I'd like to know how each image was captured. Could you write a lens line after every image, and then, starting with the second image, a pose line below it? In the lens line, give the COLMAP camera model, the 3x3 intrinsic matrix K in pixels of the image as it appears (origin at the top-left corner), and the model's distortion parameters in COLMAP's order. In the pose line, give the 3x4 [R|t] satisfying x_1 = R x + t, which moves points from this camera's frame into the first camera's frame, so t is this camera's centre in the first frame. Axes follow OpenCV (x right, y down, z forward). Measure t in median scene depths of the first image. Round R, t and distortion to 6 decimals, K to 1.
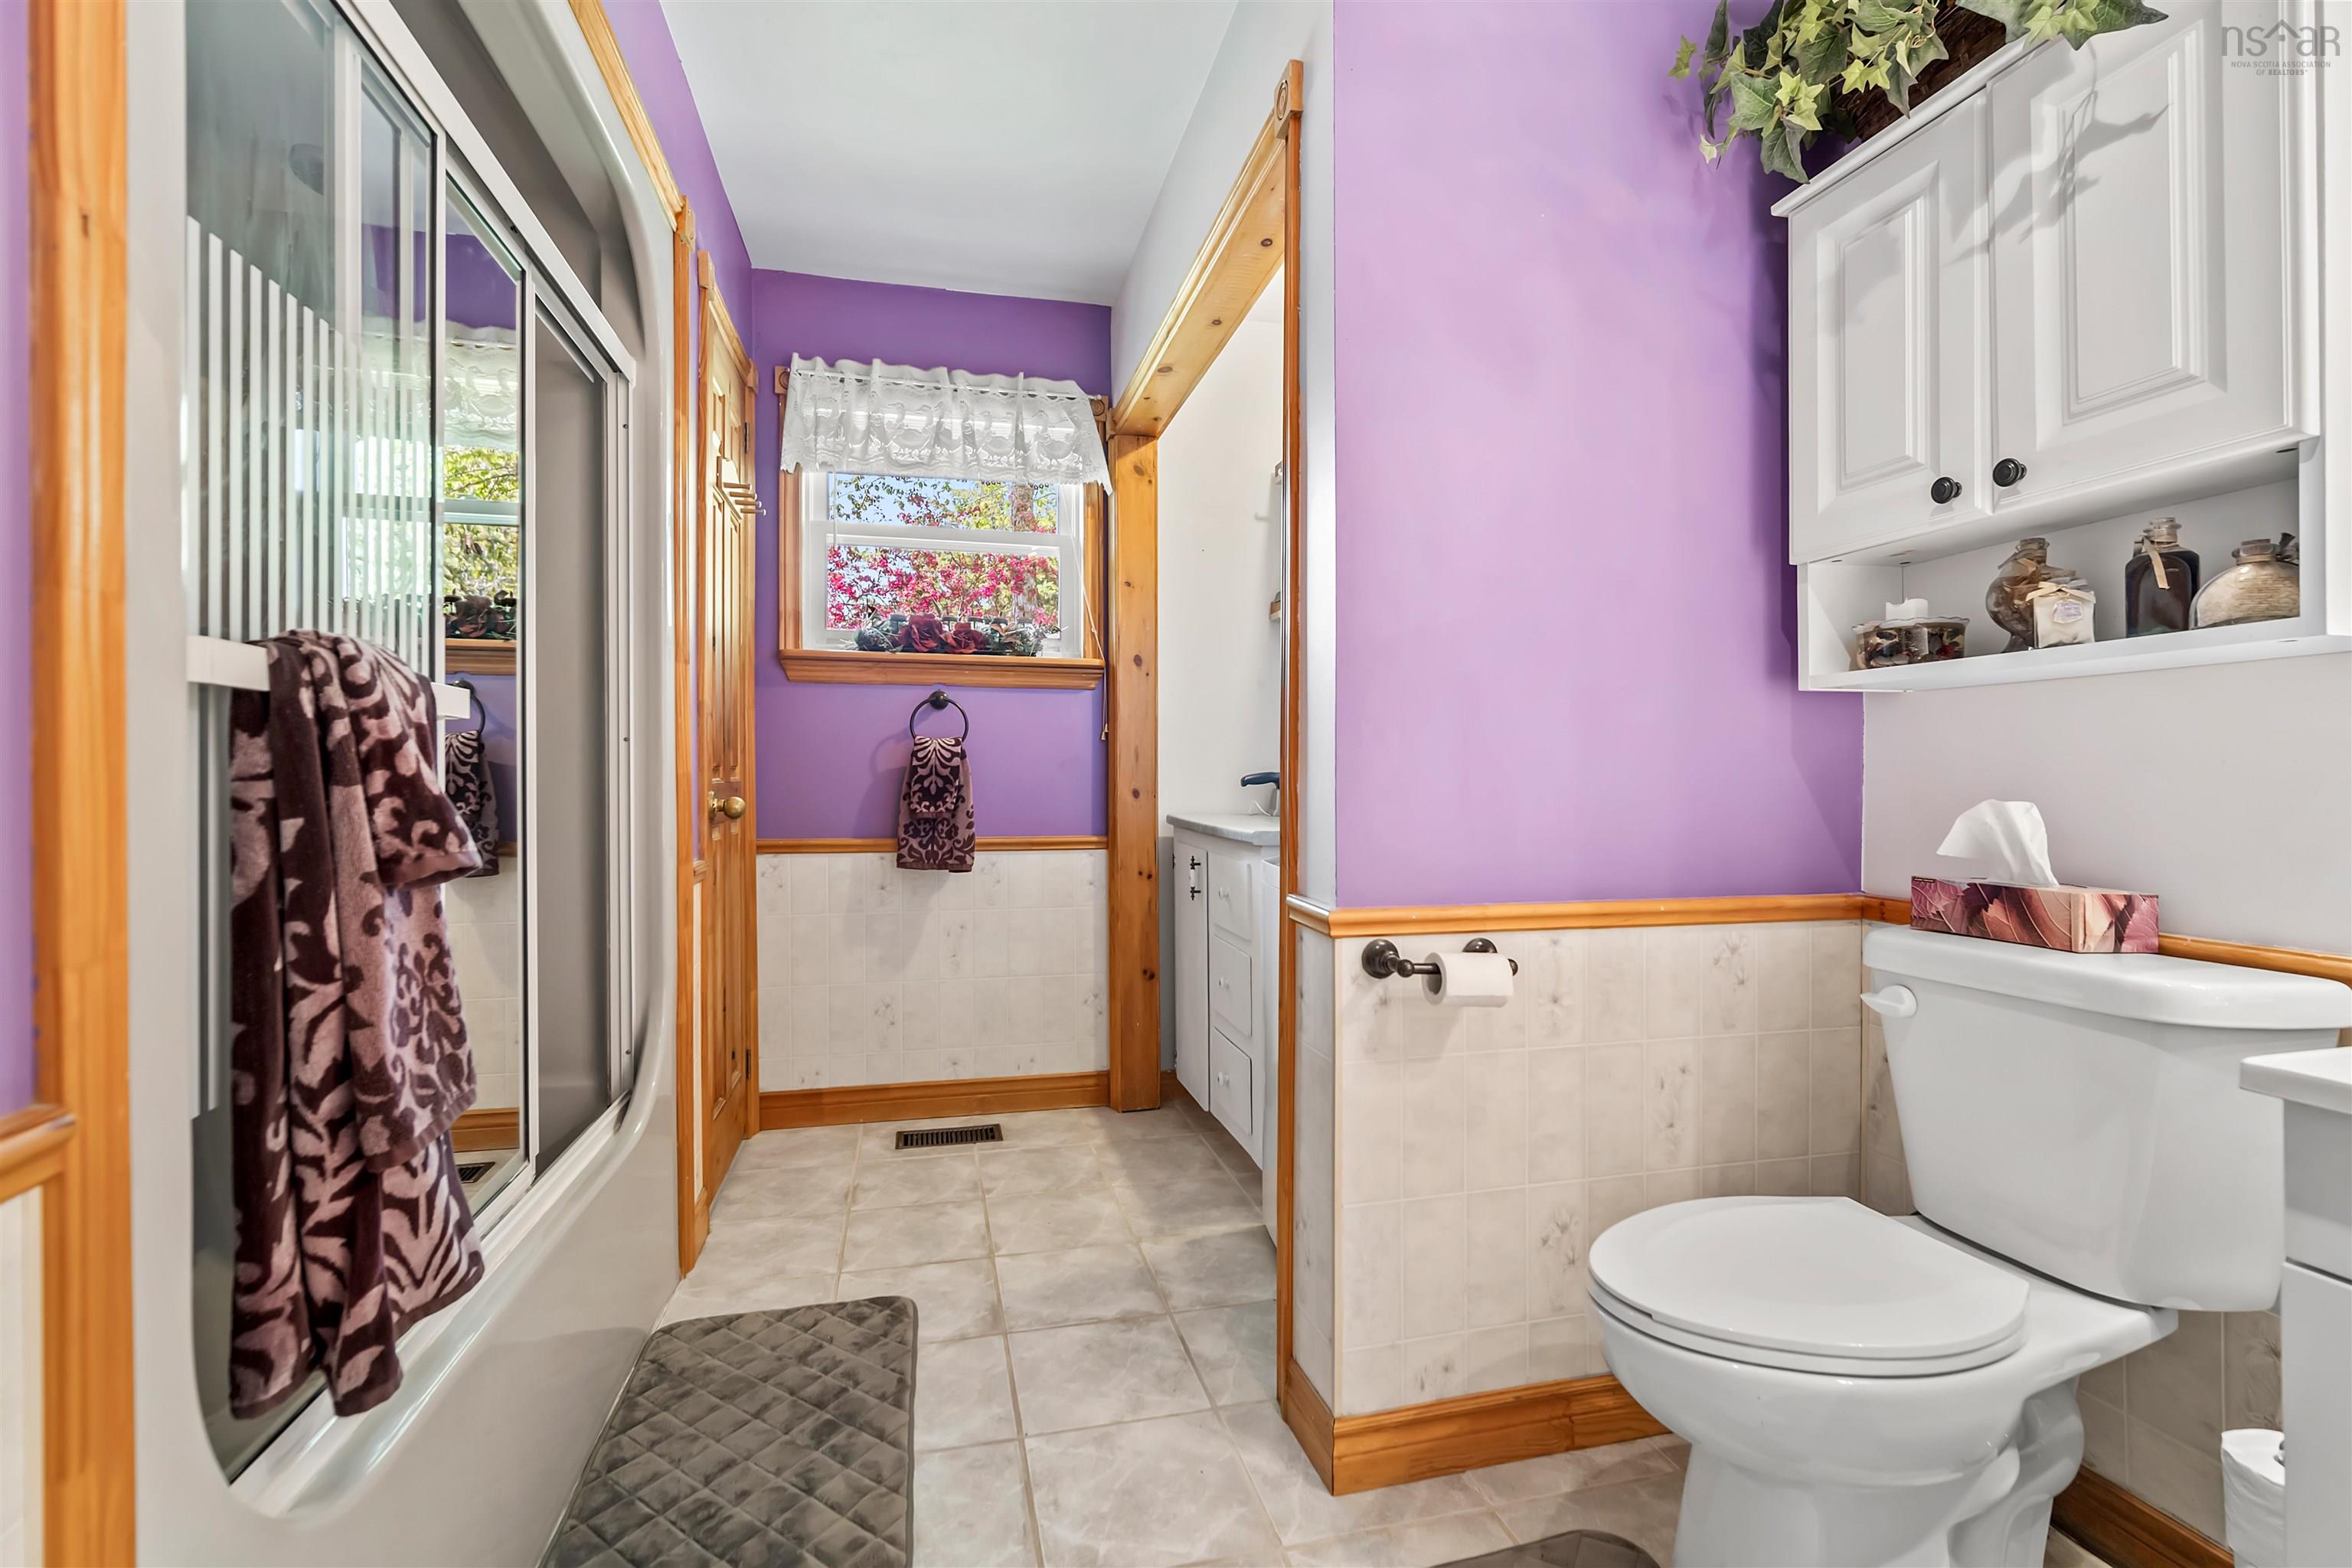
lens RADIAL K [[998.0, 0, 1176.0], [0, 998.0, 784.0], [0, 0, 1]] dist [0.000069, 0.000108]
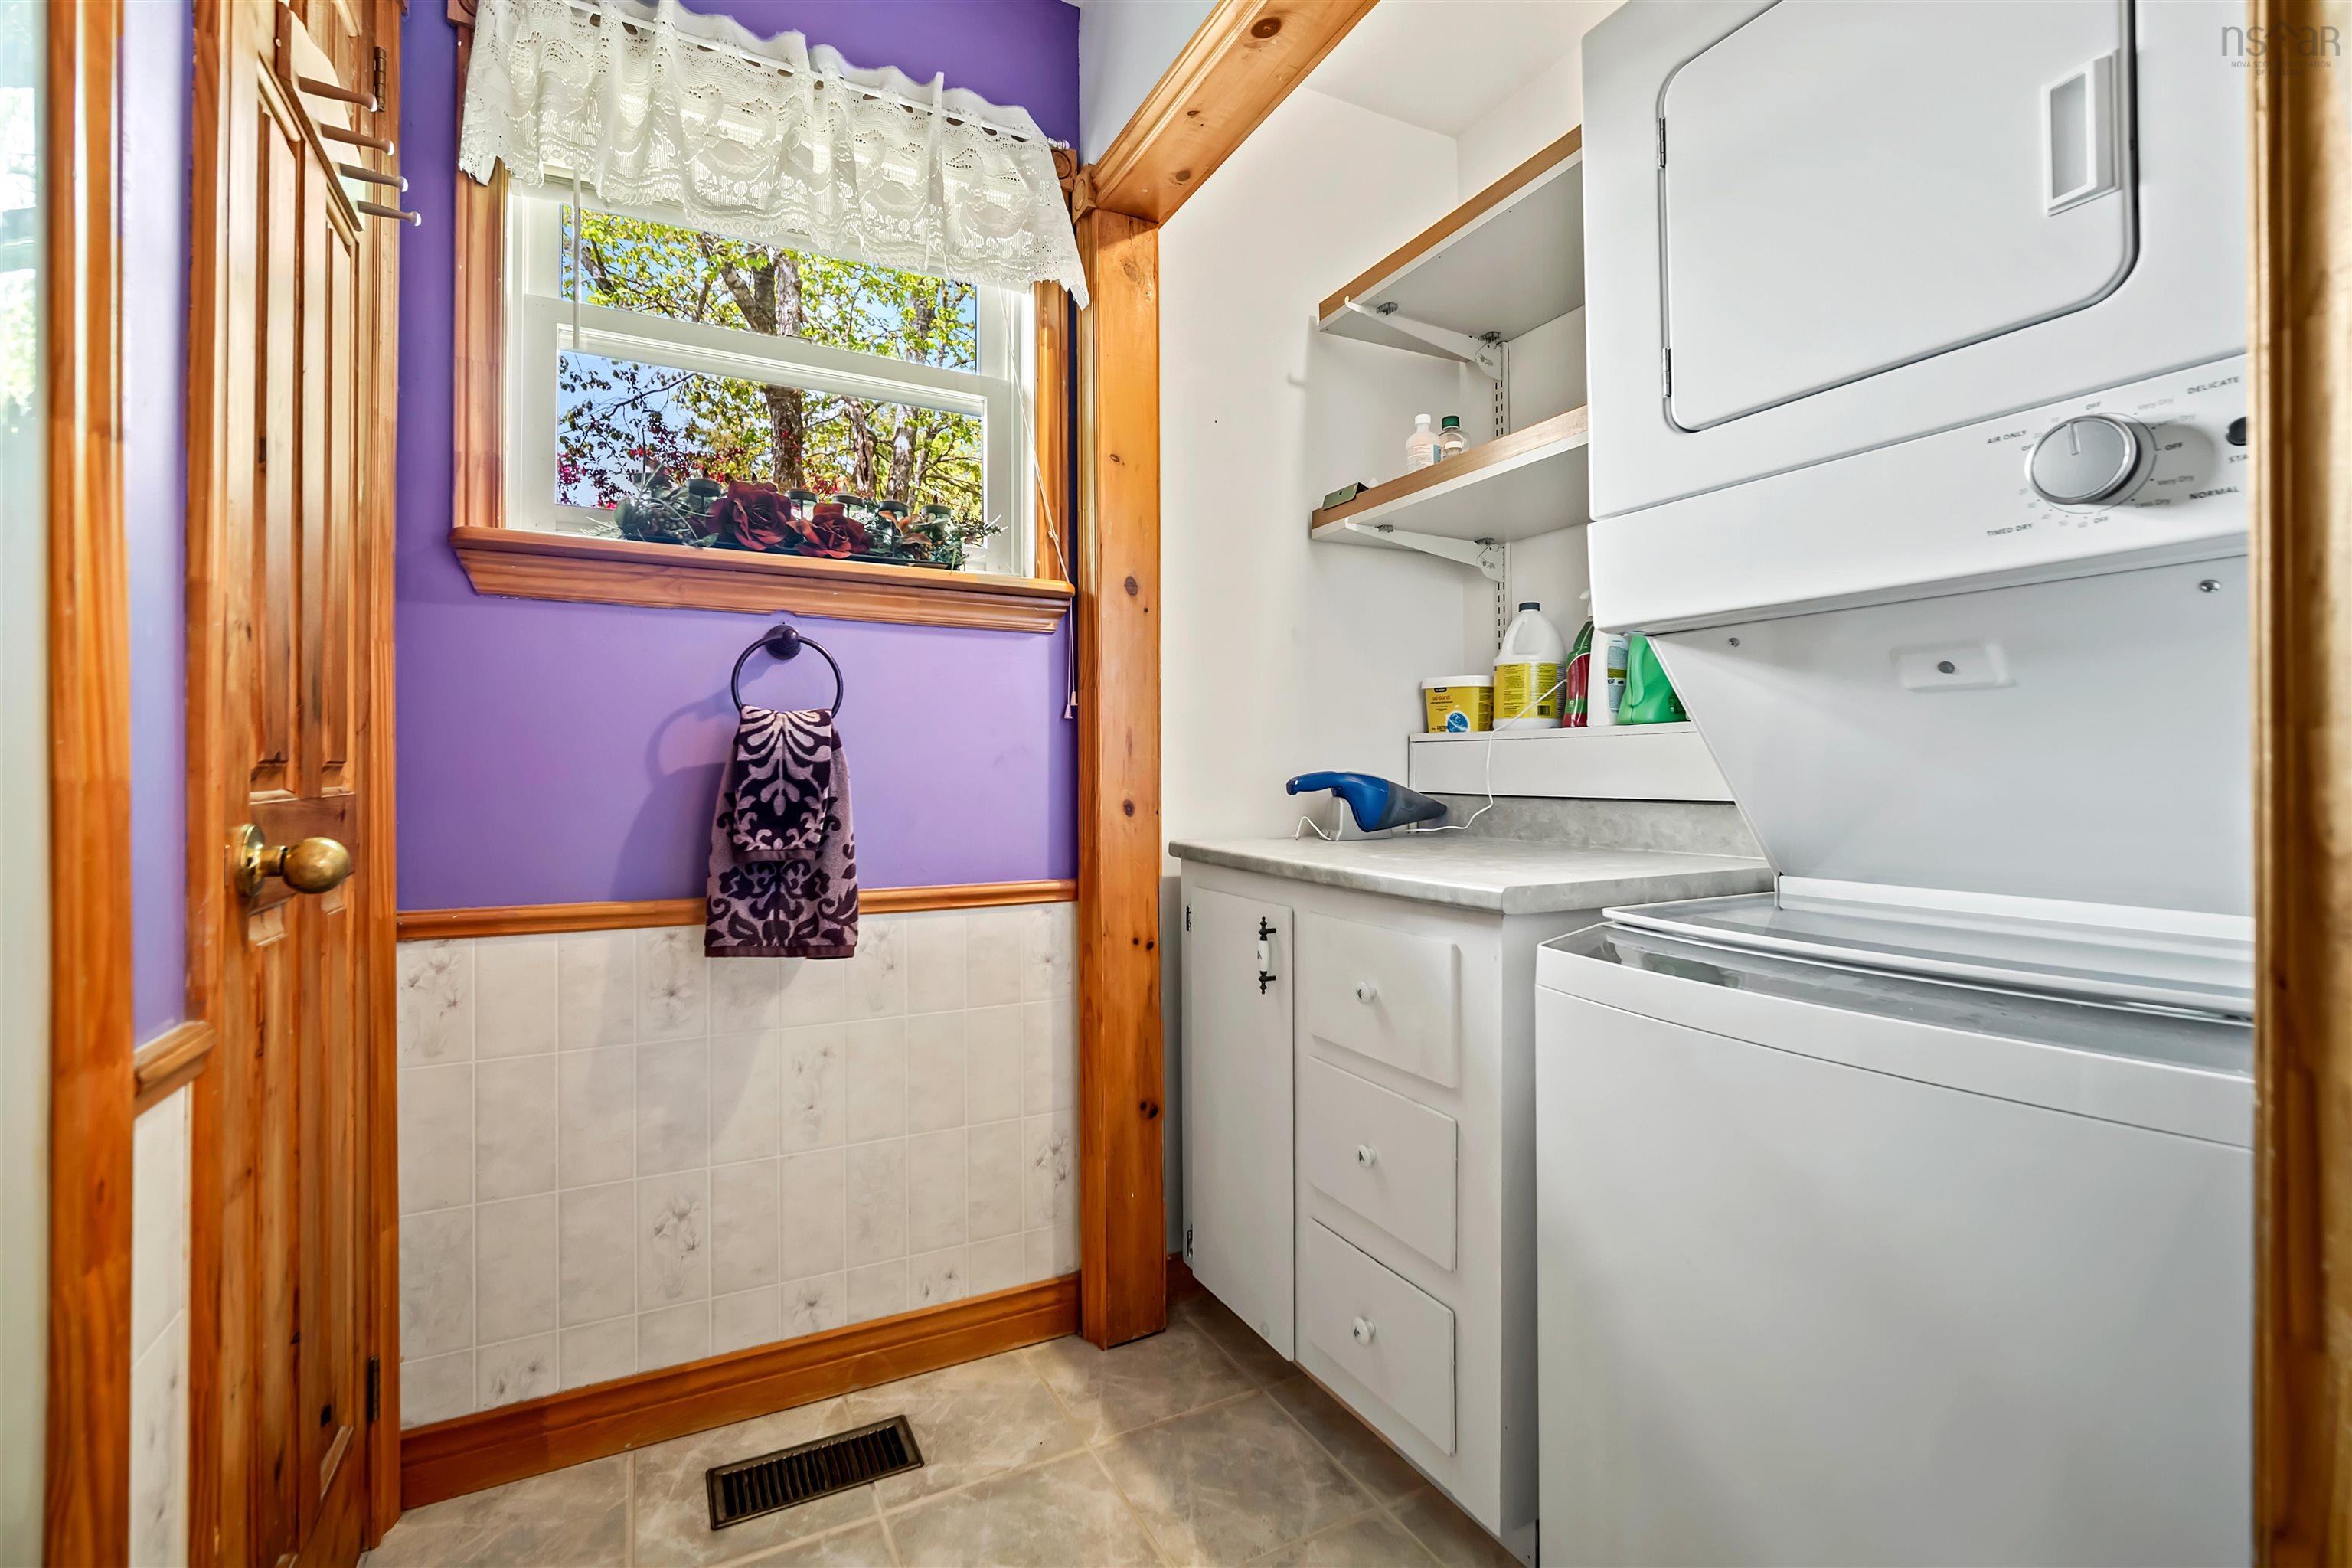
lens RADIAL K [[1019.5, 0, 1180.1], [0, 1019.5, 765.3], [0, 0, 1]] dist [-0.006720, 0.000764]
pose [[0.972441, -0.001525, 0.233146, -0.158287], [0.005903, 0.999819, -0.018079, -0.005102], [-0.233076, 0.018957, 0.972274, 0.412978]]
